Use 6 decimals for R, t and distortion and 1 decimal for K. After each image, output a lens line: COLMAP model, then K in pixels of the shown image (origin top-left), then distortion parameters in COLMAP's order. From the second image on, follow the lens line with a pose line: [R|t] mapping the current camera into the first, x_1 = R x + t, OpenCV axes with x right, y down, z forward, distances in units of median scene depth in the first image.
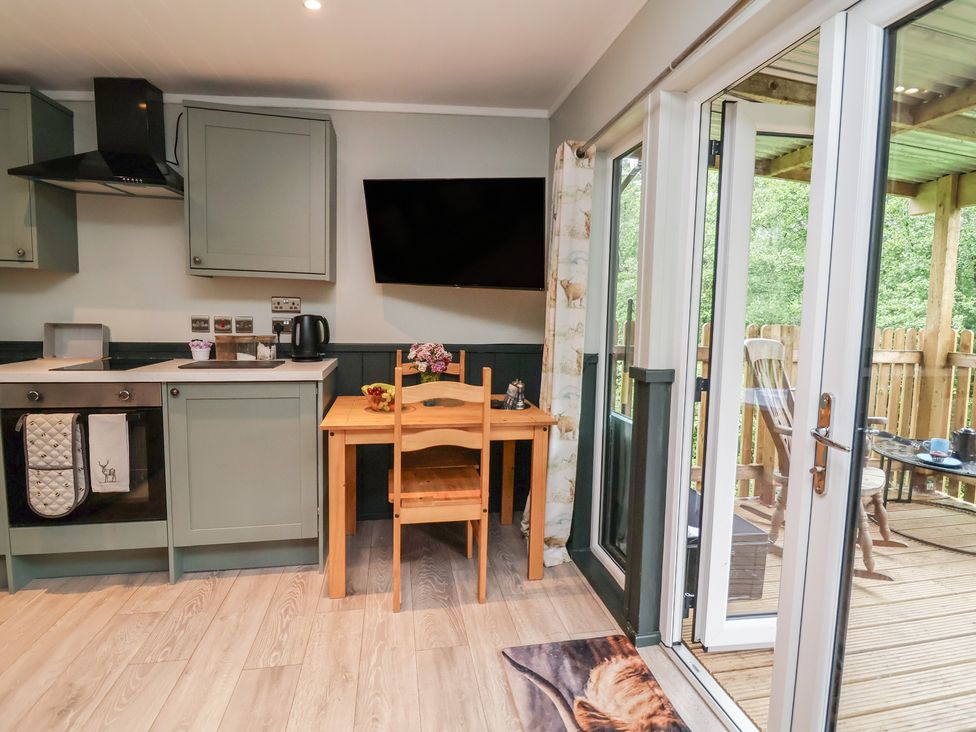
lens RADIAL K [[510.6, 0, 500.4], [0, 510.6, 357.1], [0, 0, 1]] dist [0.002086, -0.016206]
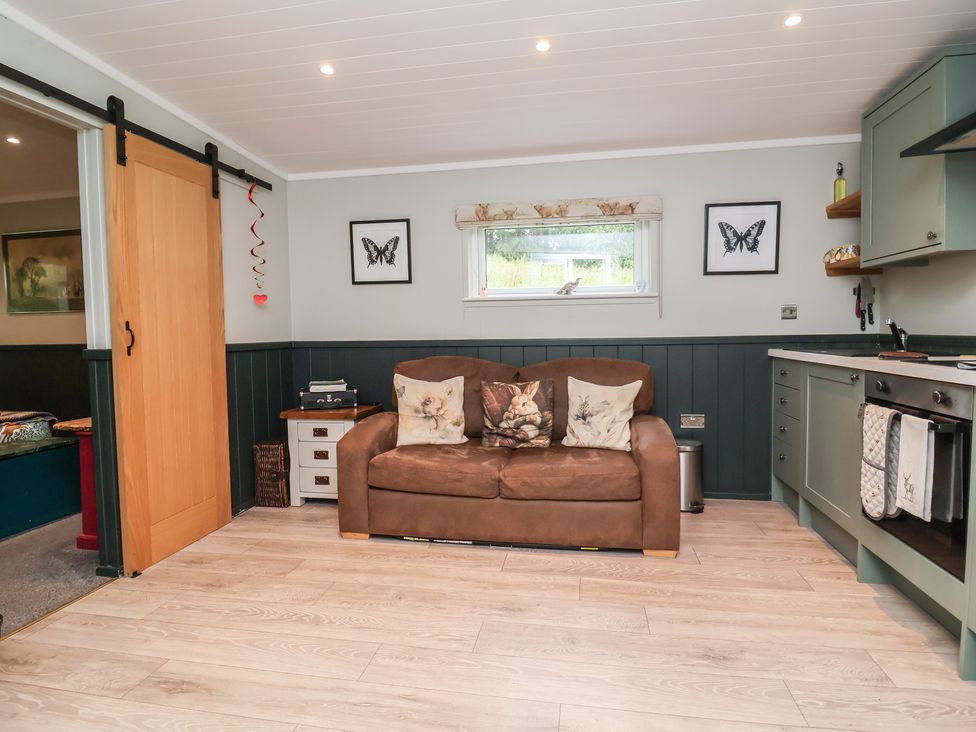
lens RADIAL K [[510.6, 0, 500.4], [0, 510.6, 357.1], [0, 0, 1]] dist [0.002086, -0.016206]
pose [[-0.364947, 0.028912, -0.930579, 0.207622], [-0.078820, 0.994970, 0.061824, 0.017940], [0.927686, 0.095911, -0.360832, 0.623235]]
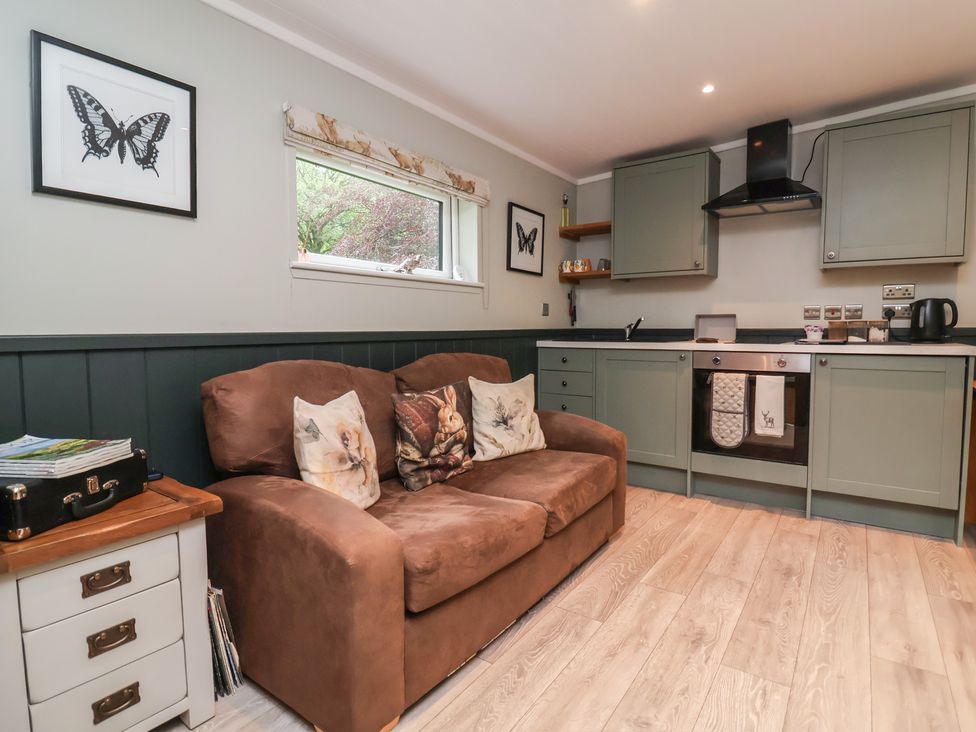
lens RADIAL K [[510.6, 0, 500.4], [0, 510.6, 357.1], [0, 0, 1]] dist [0.002086, -0.016206]
pose [[0.684225, 0.015801, -0.729100, -0.266893], [-0.046085, 0.998704, -0.021604, 0.116825], [0.727814, 0.048383, 0.684066, -0.395138]]
